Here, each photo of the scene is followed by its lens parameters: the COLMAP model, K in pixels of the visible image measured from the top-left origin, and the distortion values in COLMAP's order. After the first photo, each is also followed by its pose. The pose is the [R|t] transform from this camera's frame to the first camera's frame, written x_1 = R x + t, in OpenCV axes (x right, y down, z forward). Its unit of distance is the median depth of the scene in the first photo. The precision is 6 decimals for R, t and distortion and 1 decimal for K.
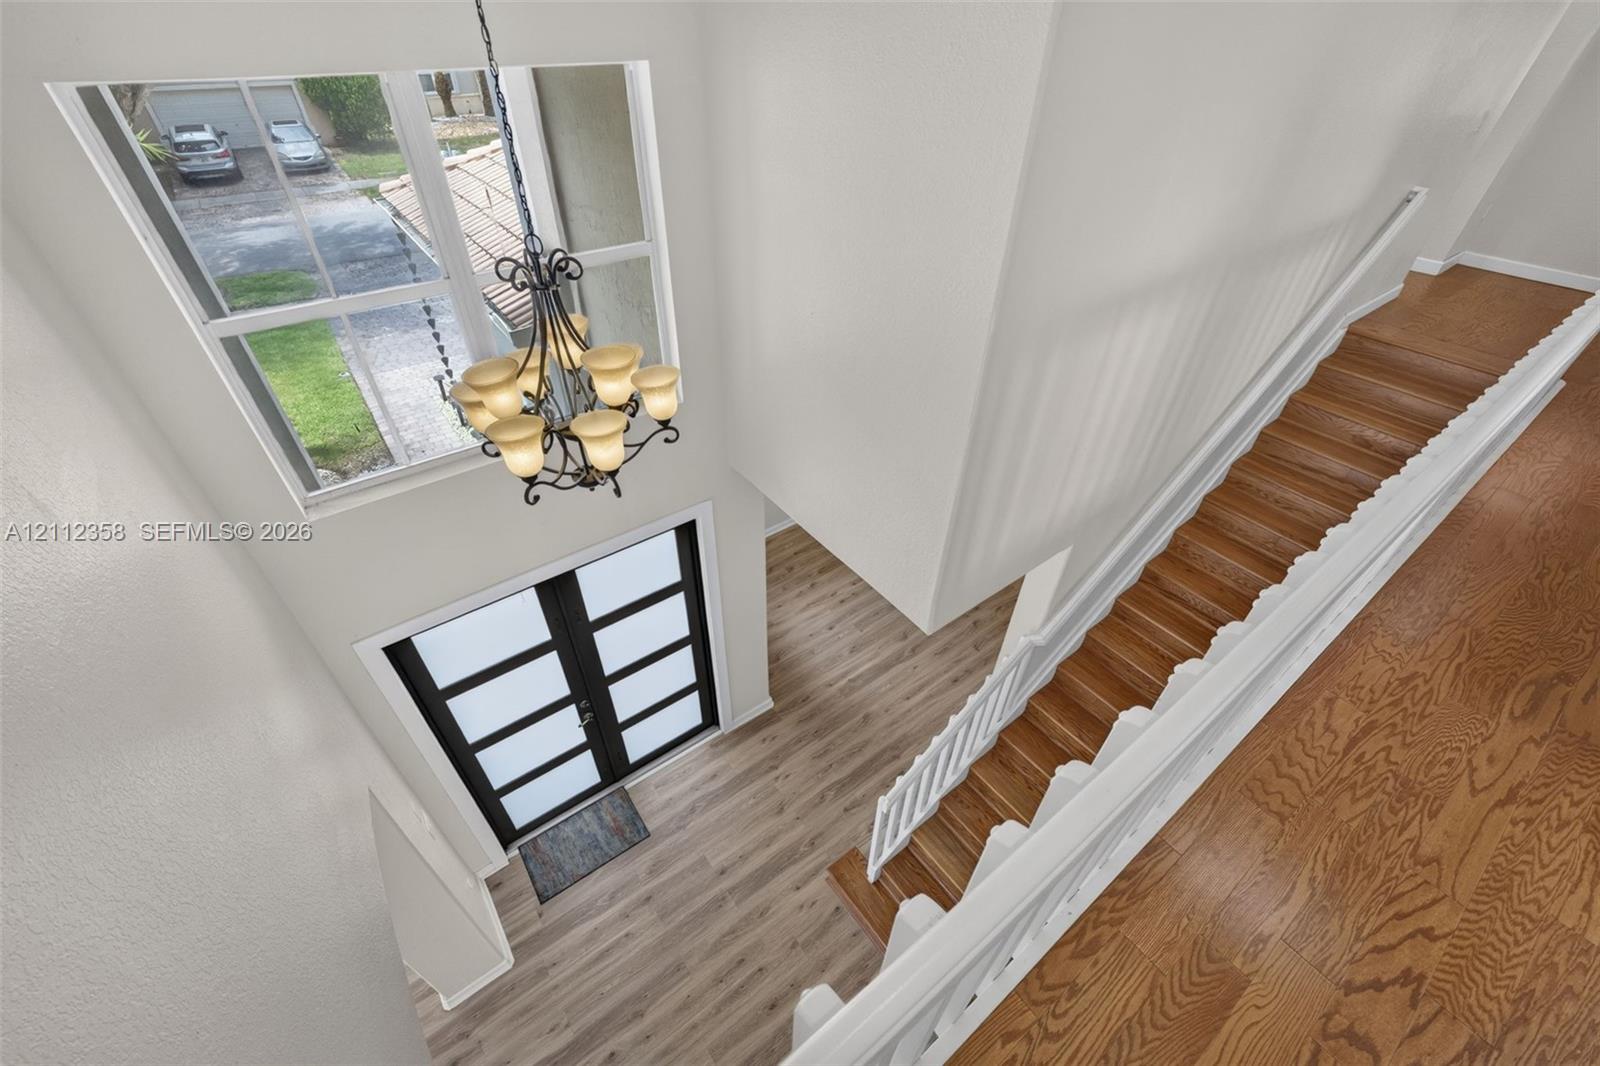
lens RADIAL K [[652.8, 0, 799.5], [0, 652.8, 533.8], [0, 0, 1]] dist [-0.009592, 0.000303]
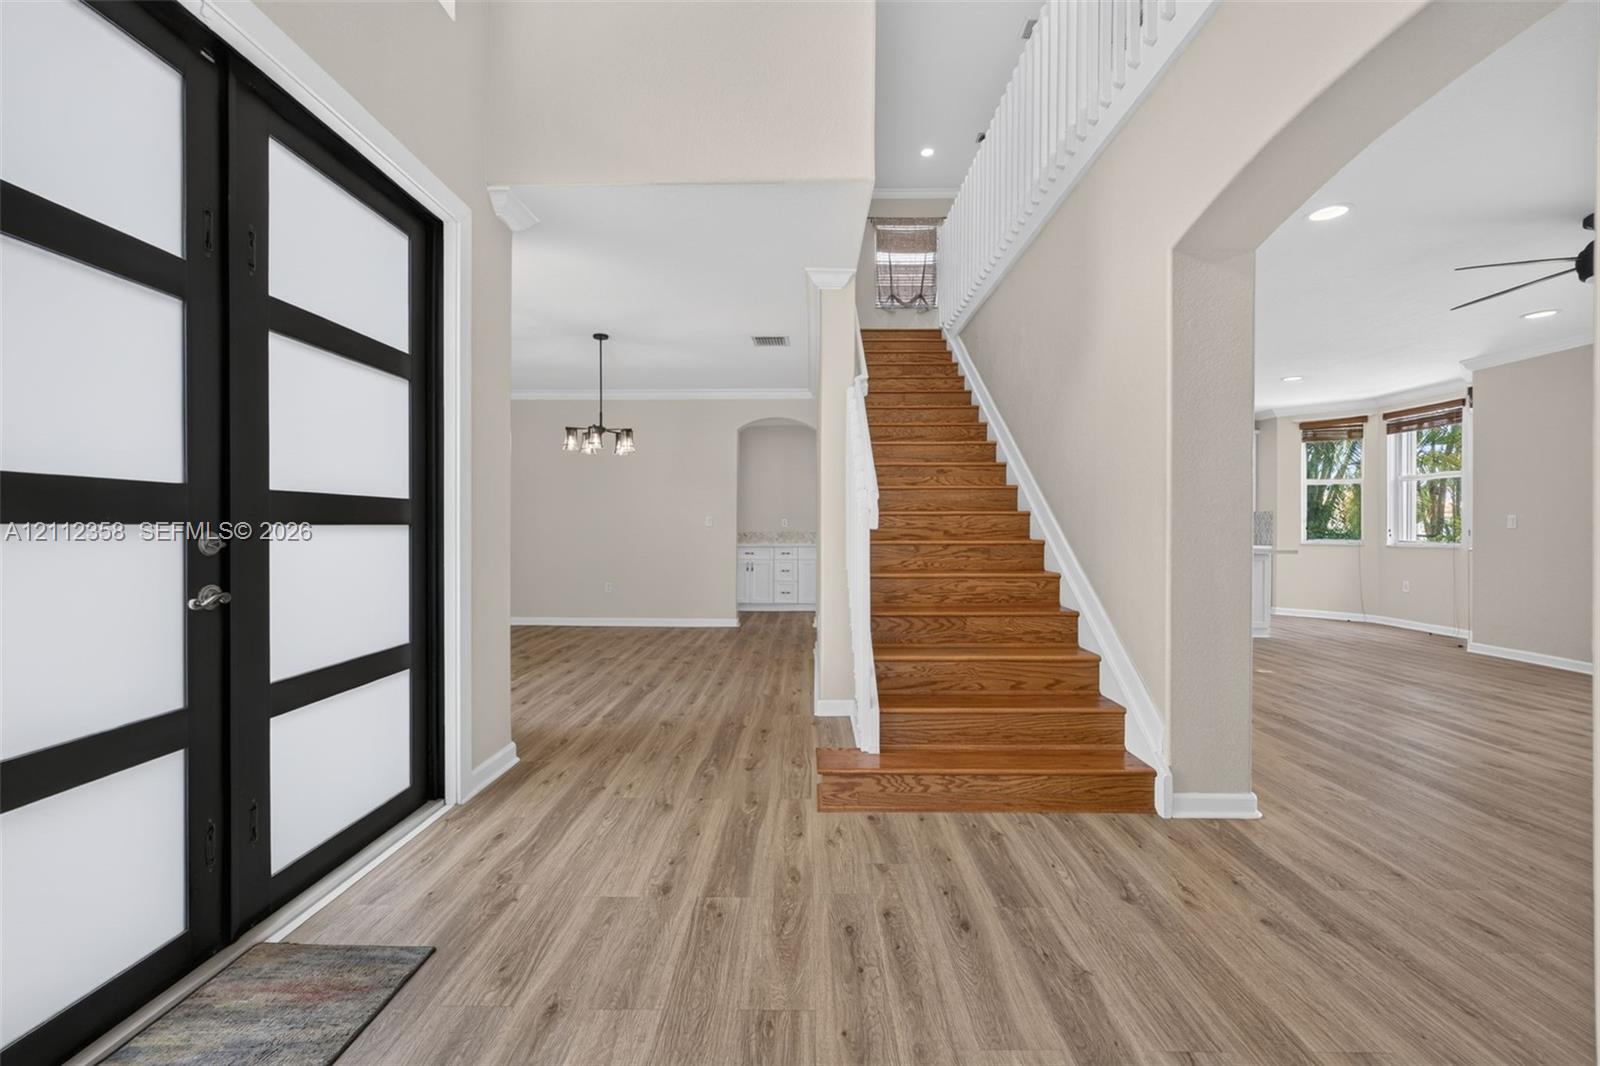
lens RADIAL K [[652.8, 0, 801.6], [0, 652.8, 529.6], [0, 0, 1]] dist [-0.009592, 0.000303]
pose [[0.606481, -0.016967, 0.794917, -0.372192], [0.516354, 0.768660, -0.377545, 0.506414], [-0.604615, 0.639432, 0.474938, 0.547187]]
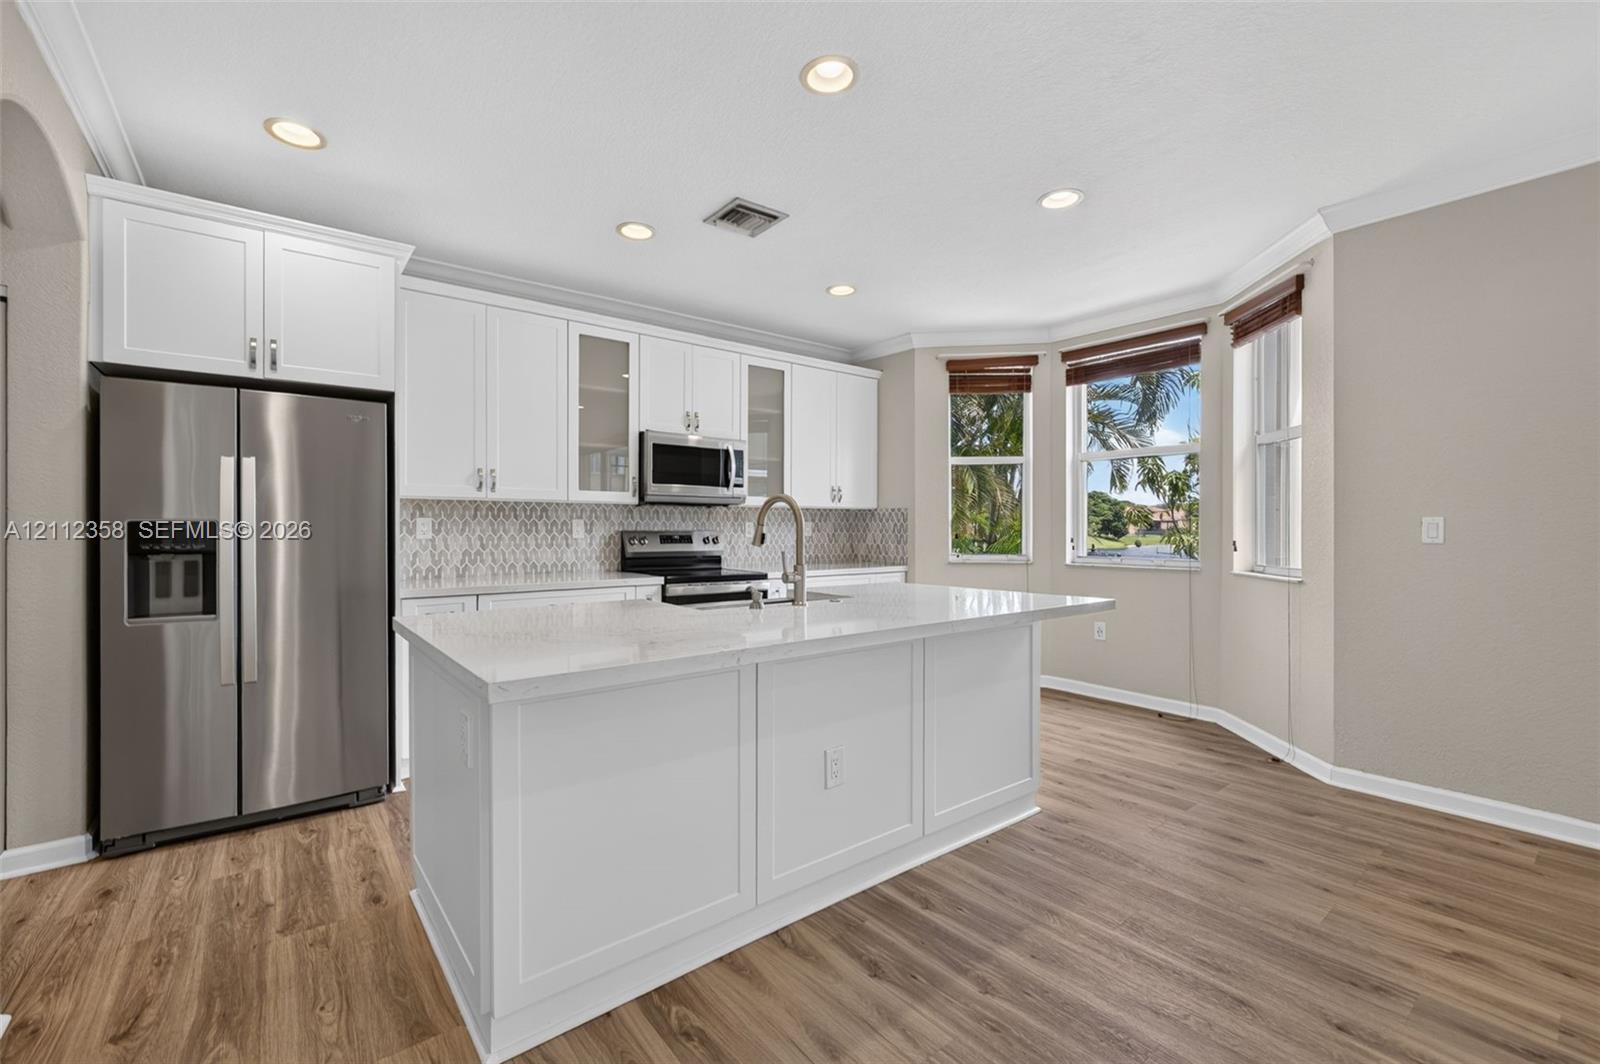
lens RADIAL K [[692.7, 0, 801.1], [0, 692.7, 528.8], [0, 0, 1]] dist [0.001973, 0.000016]
pose [[-0.016103, -0.020523, 0.999660, -0.335338], [0.639755, 0.768136, 0.026075, 0.501155], [-0.768410, 0.639957, 0.000760, 0.553397]]
